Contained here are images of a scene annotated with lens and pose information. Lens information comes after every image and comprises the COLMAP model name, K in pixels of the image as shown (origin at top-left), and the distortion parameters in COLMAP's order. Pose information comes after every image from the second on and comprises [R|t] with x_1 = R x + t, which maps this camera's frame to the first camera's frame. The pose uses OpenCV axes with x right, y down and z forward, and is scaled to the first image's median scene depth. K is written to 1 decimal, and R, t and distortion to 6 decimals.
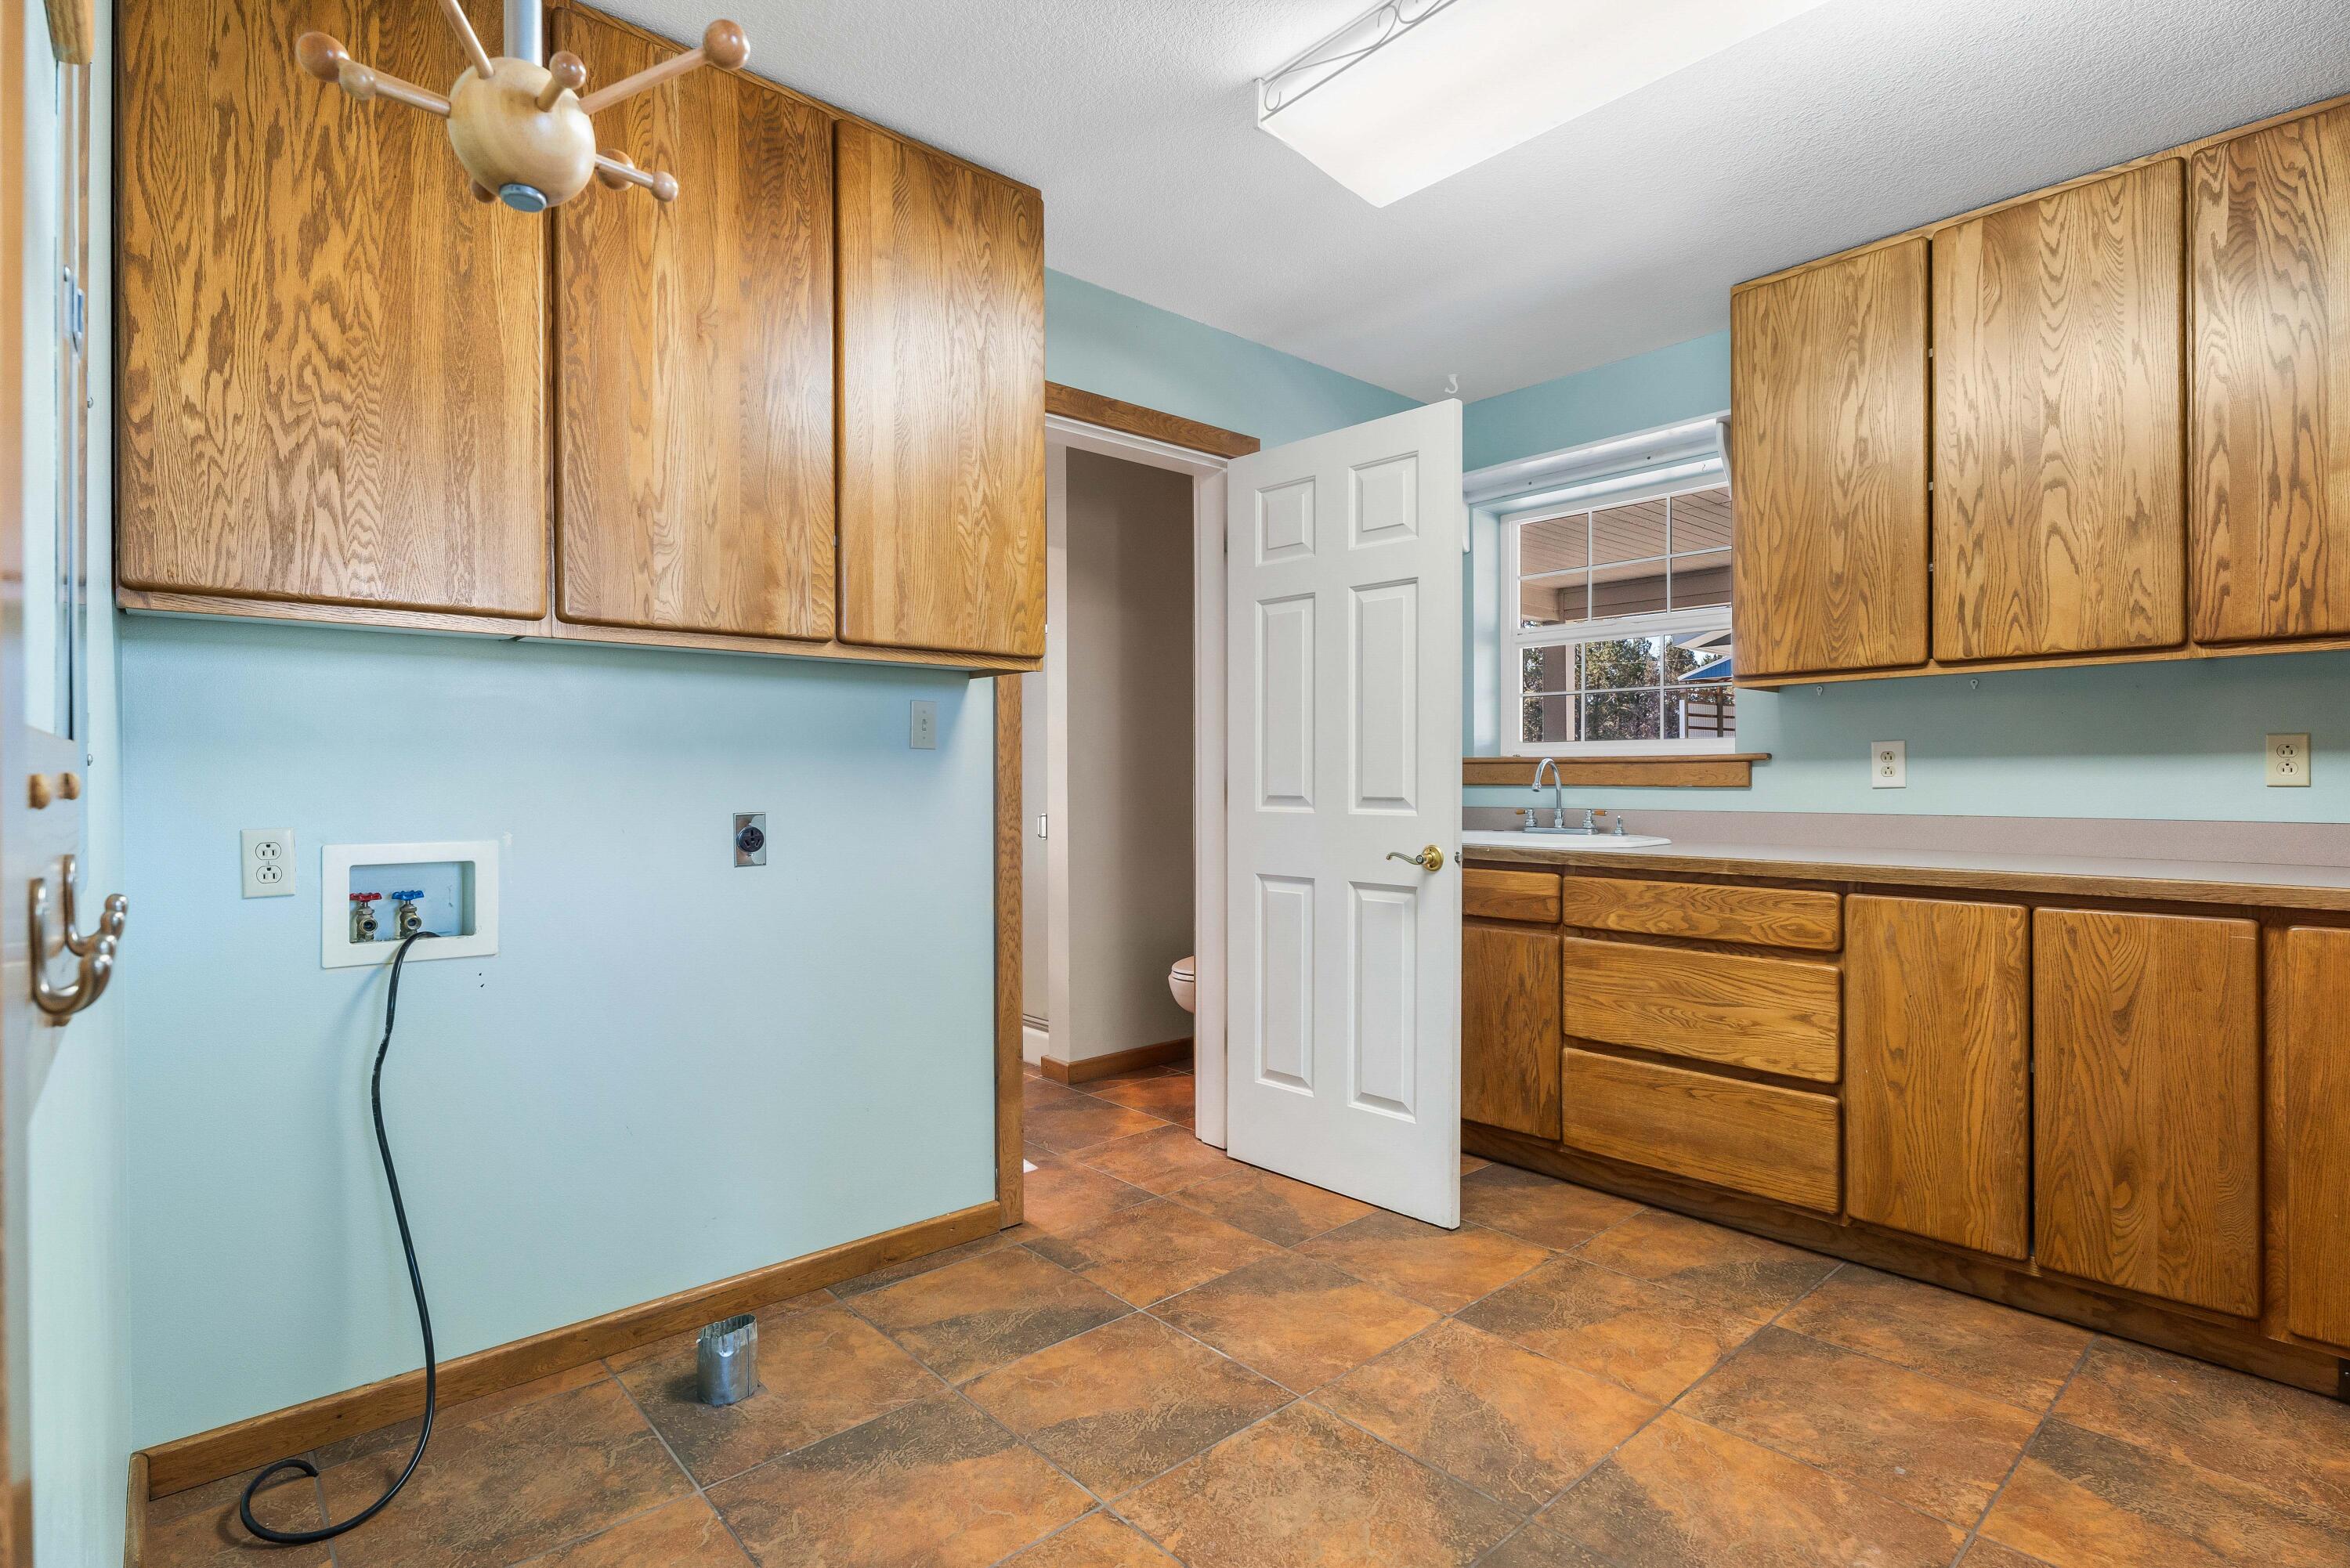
lens RADIAL K [[1147.8, 0, 1175.0], [0, 1147.8, 784.0], [0, 0, 1]] dist [-0.001890, -0.000433]
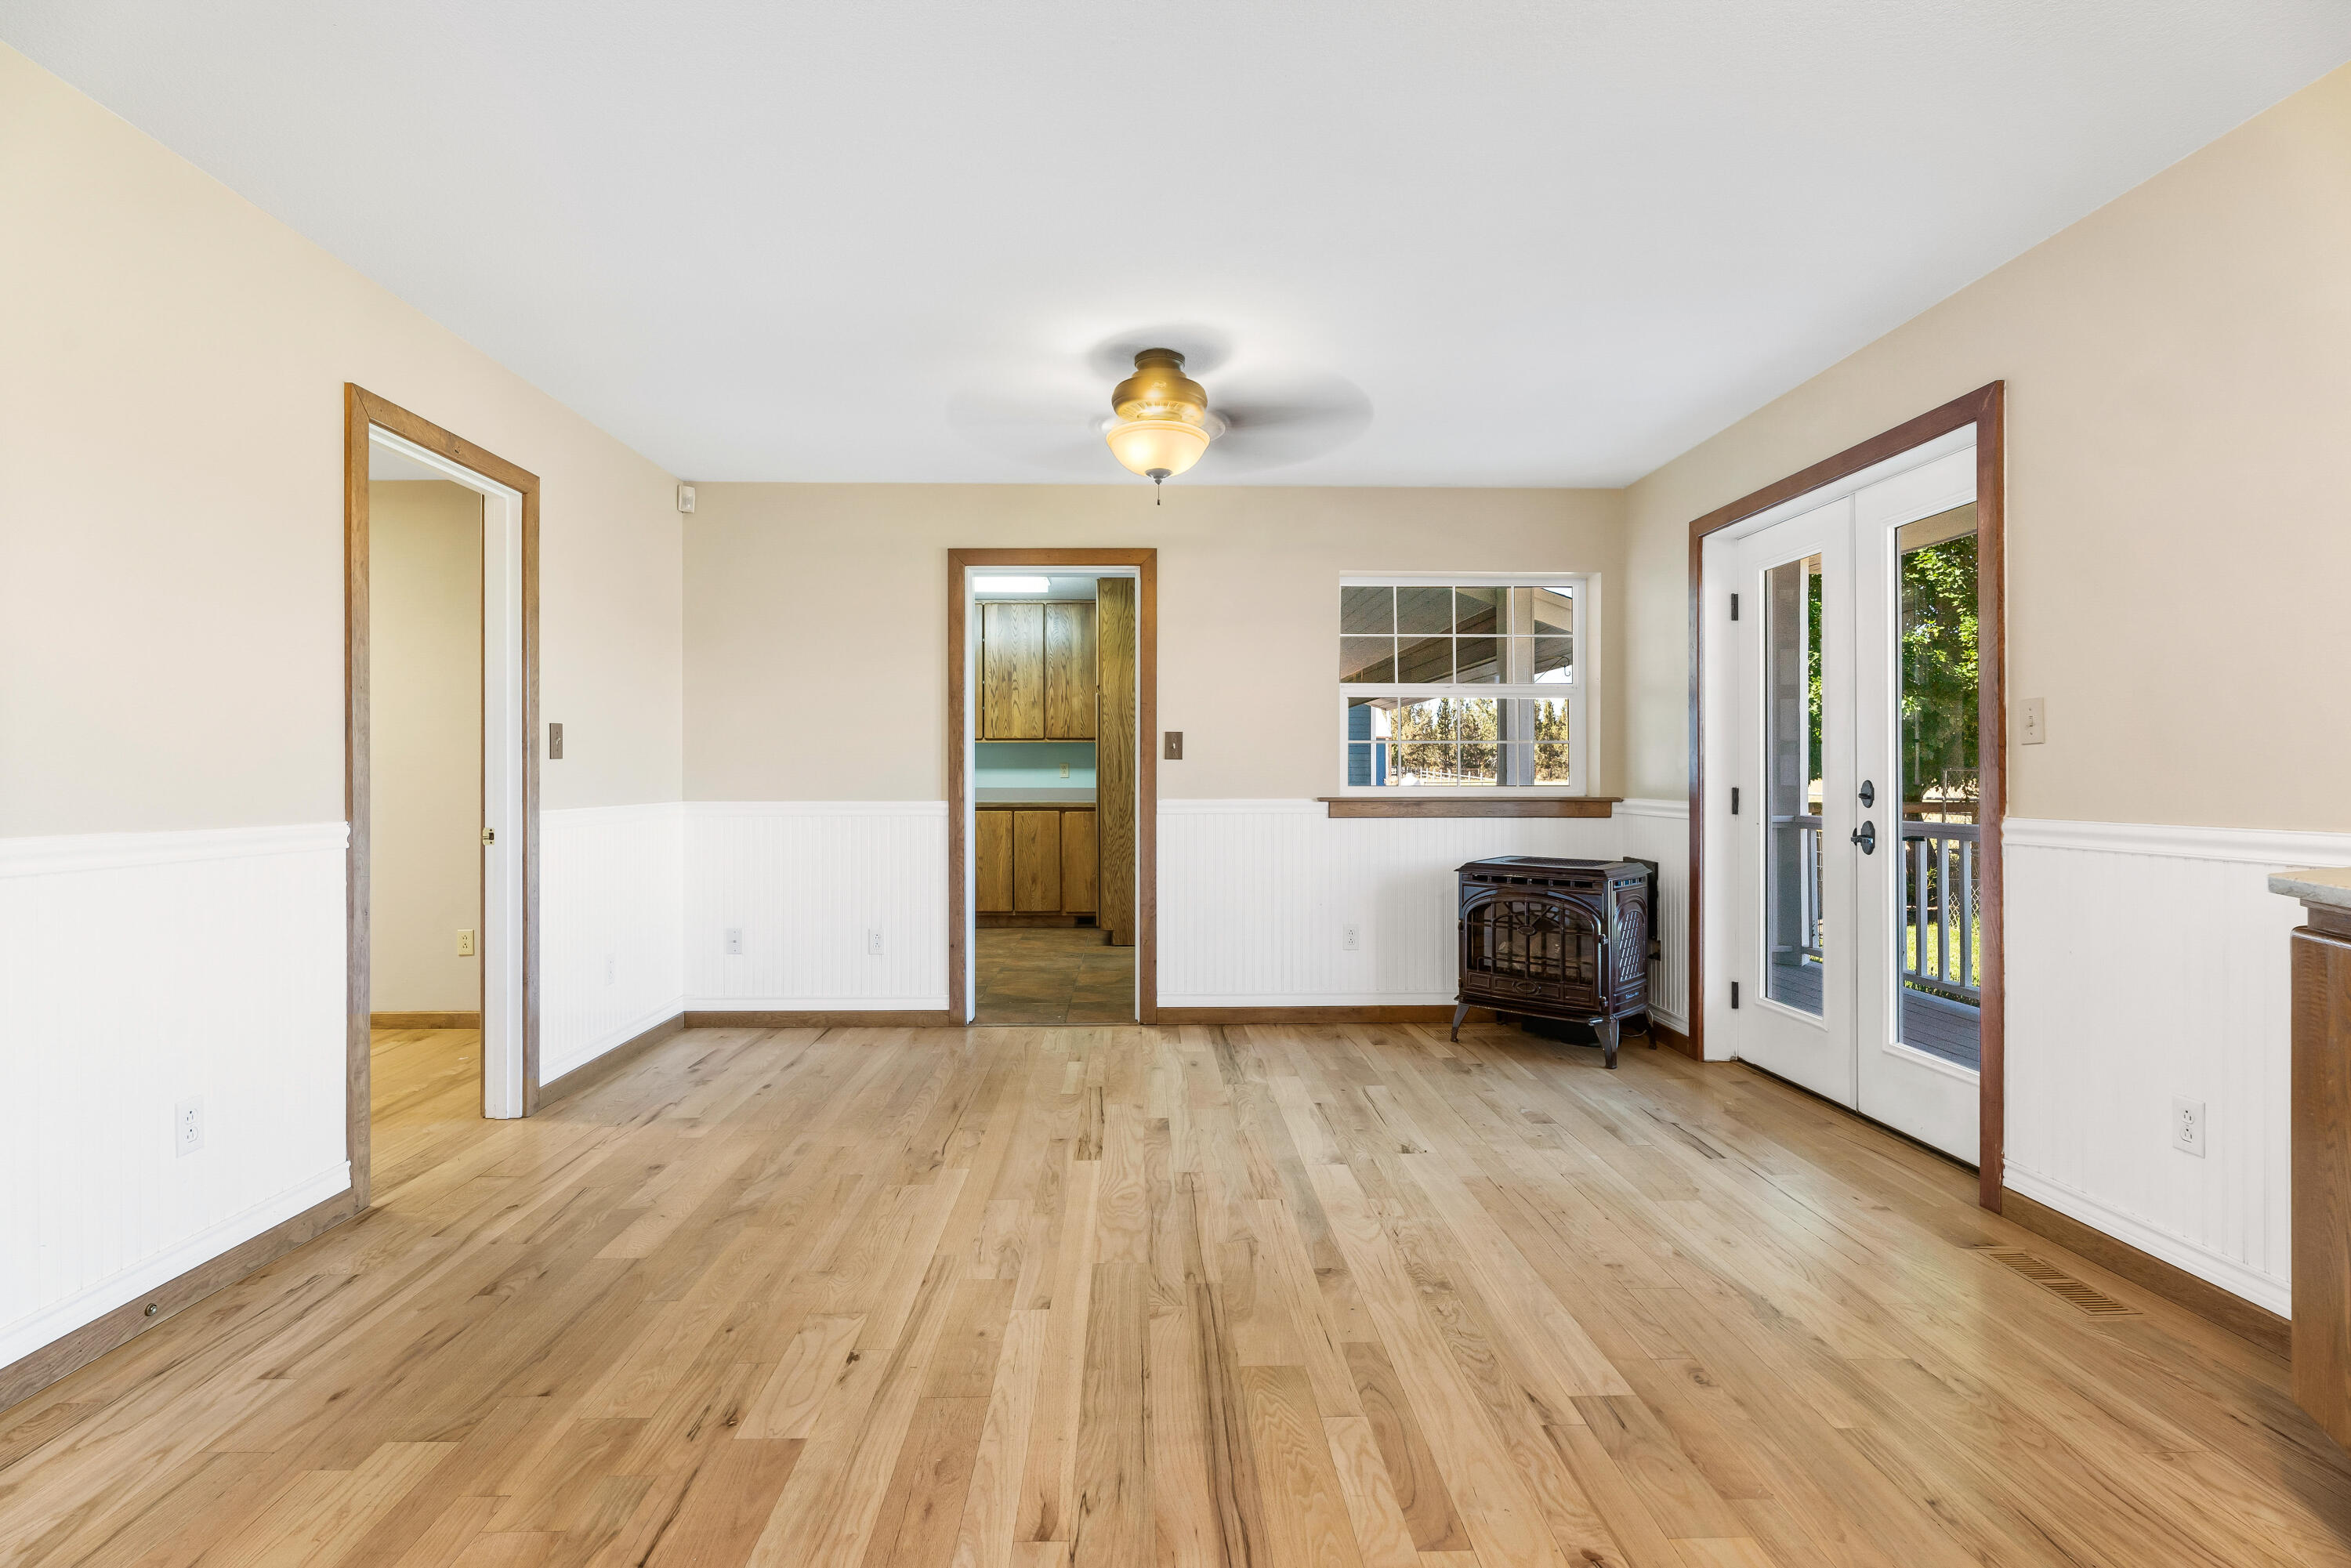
lens RADIAL K [[1148.4, 0, 1175.5], [0, 1148.4, 784.0], [0, 0, 1]] dist [-0.001890, -0.000433]
pose [[0.640776, -0.000952, 0.767728, -1.672328], [0.002321, 0.999997, -0.000696, 0.025541], [-0.767725, 0.002228, 0.640776, -1.677380]]
